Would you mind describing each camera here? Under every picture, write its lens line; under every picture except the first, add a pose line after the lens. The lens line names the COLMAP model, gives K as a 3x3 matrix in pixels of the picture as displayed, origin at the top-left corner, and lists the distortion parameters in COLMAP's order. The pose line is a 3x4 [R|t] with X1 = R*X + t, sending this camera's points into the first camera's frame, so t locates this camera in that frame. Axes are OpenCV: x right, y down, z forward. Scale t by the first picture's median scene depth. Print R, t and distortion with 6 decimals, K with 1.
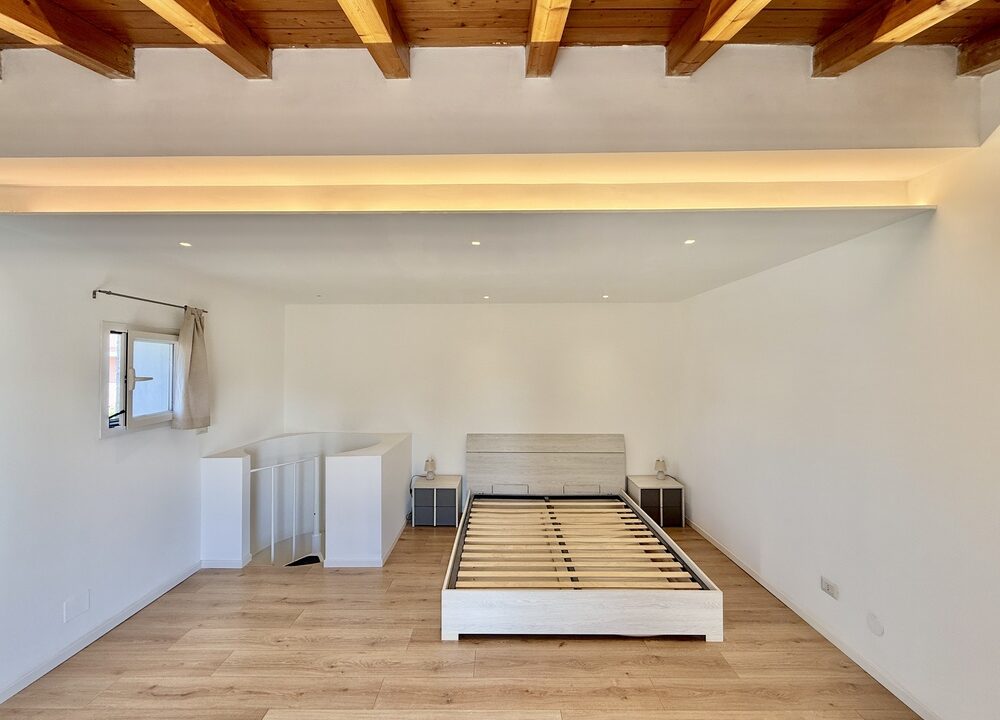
lens RADIAL K [[398.7, 0, 498.4], [0, 398.7, 358.1], [0, 0, 1]] dist [-0.000131, 0.000456]
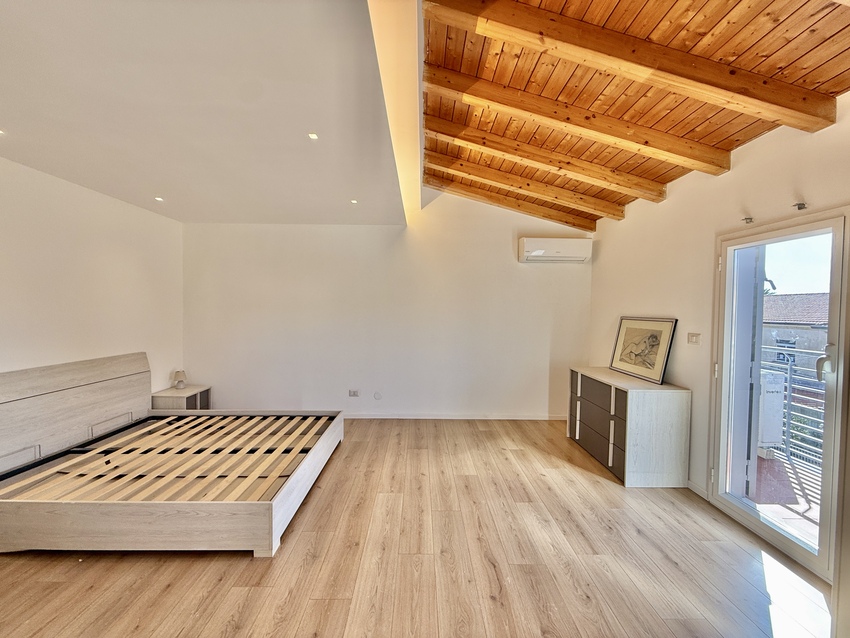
lens RADIAL K [[339.1, 0, 423.7], [0, 339.1, 318.6], [0, 0, 1]] dist [-0.002942, 0.001899]
pose [[-0.017173, -0.025848, 0.999518, -0.791911], [-0.026772, 0.999319, 0.025383, 0.126402], [-0.999494, -0.026323, -0.017853, 0.608195]]
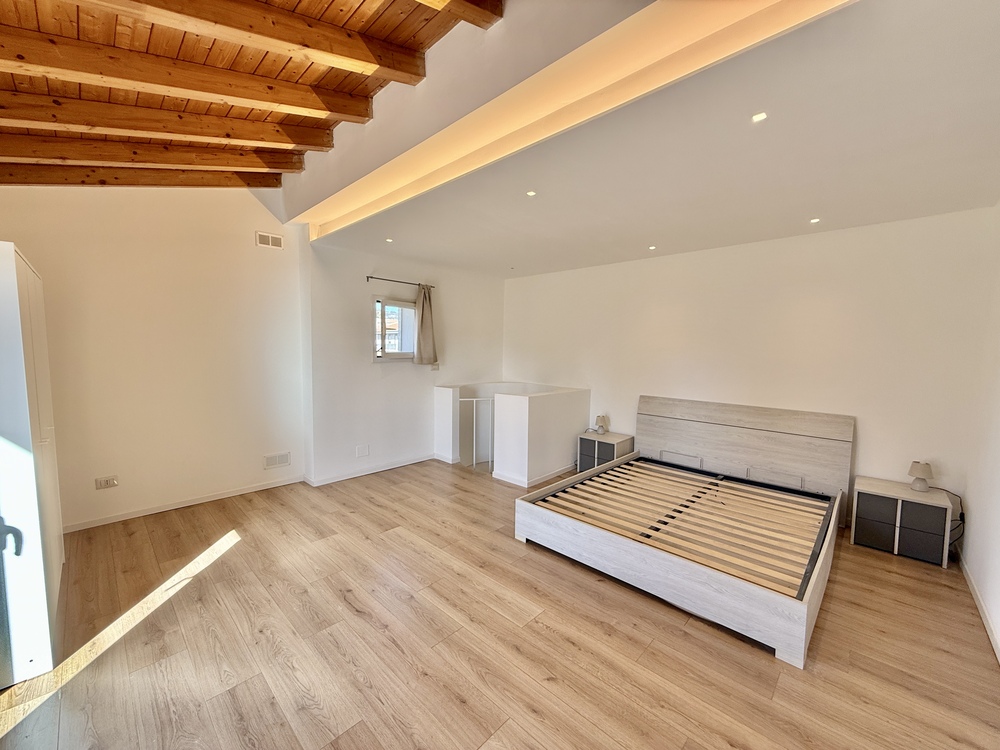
lens RADIAL K [[399.3, 0, 499.2], [0, 399.3, 373.2], [0, 0, 1]] dist [-0.000484, 0.000551]
pose [[0.725347, 0.056468, -0.686063, 0.555572], [-0.001086, 0.996723, 0.080888, 0.095959], [0.688382, -0.057927, 0.723031, 0.102539]]
